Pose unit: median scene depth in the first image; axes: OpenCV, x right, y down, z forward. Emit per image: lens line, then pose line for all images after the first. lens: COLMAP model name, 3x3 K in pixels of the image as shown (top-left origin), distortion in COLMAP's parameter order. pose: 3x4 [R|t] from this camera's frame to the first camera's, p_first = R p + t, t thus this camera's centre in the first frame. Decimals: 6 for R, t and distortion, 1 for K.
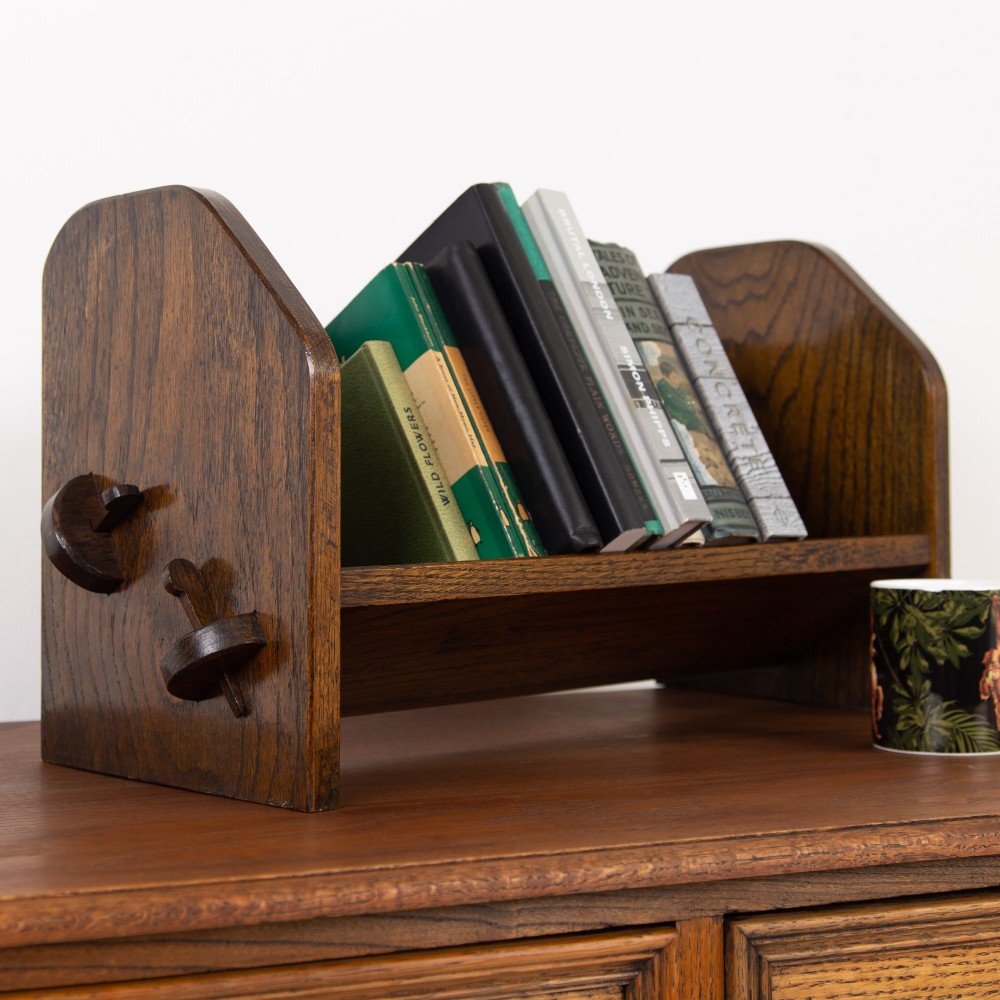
lens RADIAL K [[1954.6, 0, 440.1], [0, 1954.6, 480.3], [0, 0, 1]] dist [0.042439, 0.000000]
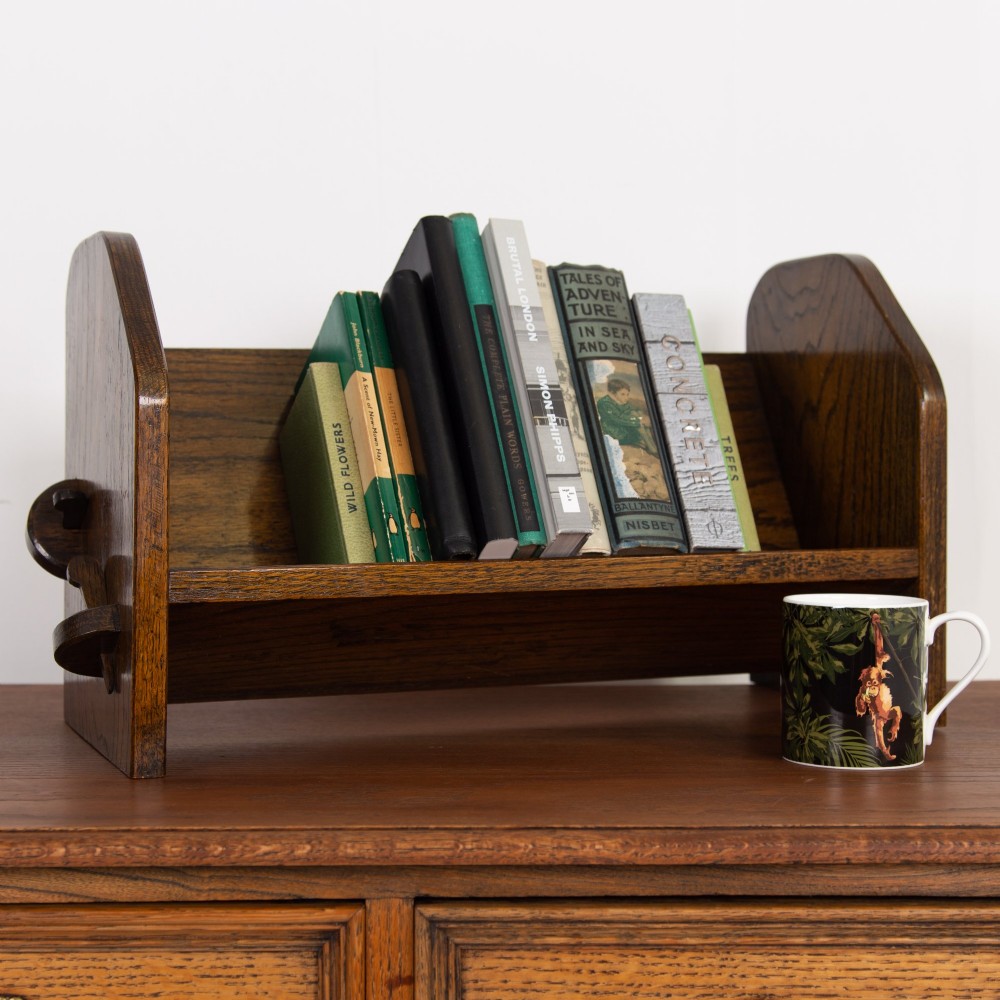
lens RADIAL K [[1869.1, 0, 530.8], [0, 1869.1, 531.4], [0, 0, 1]] dist [0.049963, 0.000000]
pose [[0.940816, 0.028223, -0.337740, 0.484835], [-0.013627, 0.998871, 0.045509, -0.027884], [0.338643, -0.038214, 0.940139, 0.037832]]
